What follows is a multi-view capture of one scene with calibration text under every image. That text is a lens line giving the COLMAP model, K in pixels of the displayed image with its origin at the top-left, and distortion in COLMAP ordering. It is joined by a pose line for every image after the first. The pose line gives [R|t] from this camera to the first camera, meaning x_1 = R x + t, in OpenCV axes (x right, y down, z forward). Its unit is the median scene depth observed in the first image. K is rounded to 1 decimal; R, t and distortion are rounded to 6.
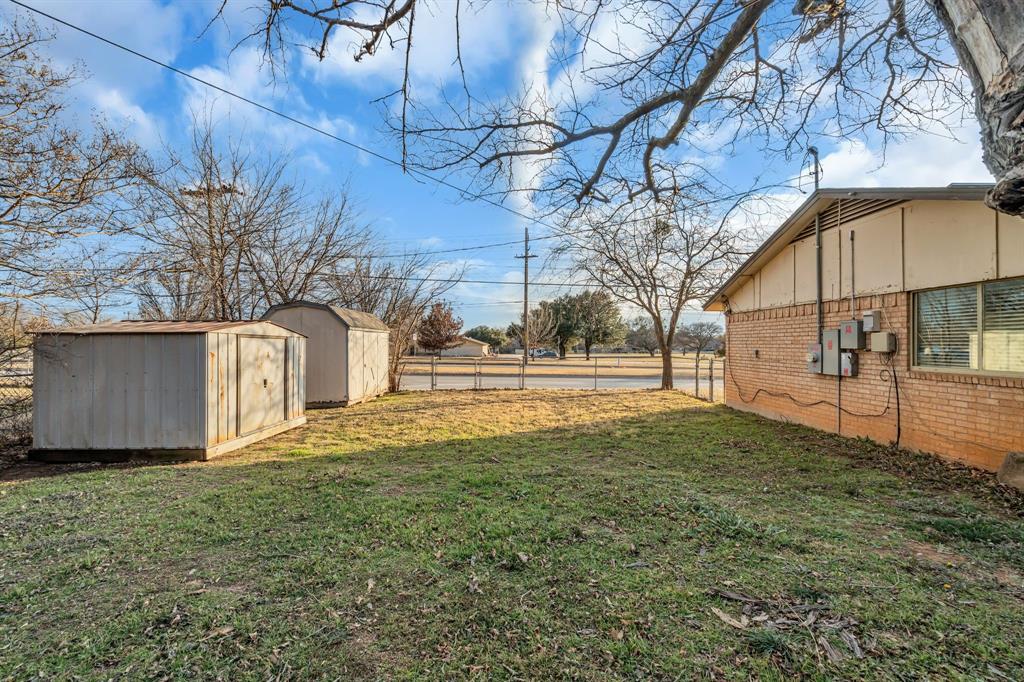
lens RADIAL K [[461.0, 0, 511.3], [0, 461.0, 338.1], [0, 0, 1]] dist [-0.002591, 0.000549]
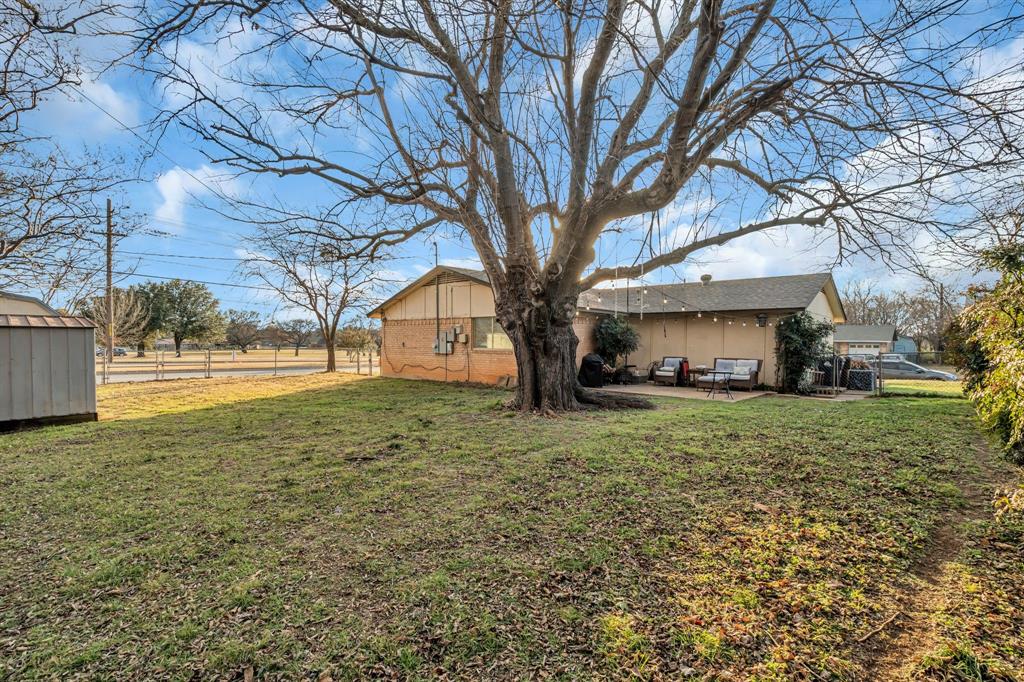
lens RADIAL K [[461.0, 0, 511.3], [0, 461.0, 338.1], [0, 0, 1]] dist [-0.002591, 0.000549]
pose [[0.668337, 0.006639, 0.743829, -0.651187], [-0.013230, 0.999908, 0.002962, -0.002009], [-0.743741, -0.011820, 0.668363, -0.631877]]
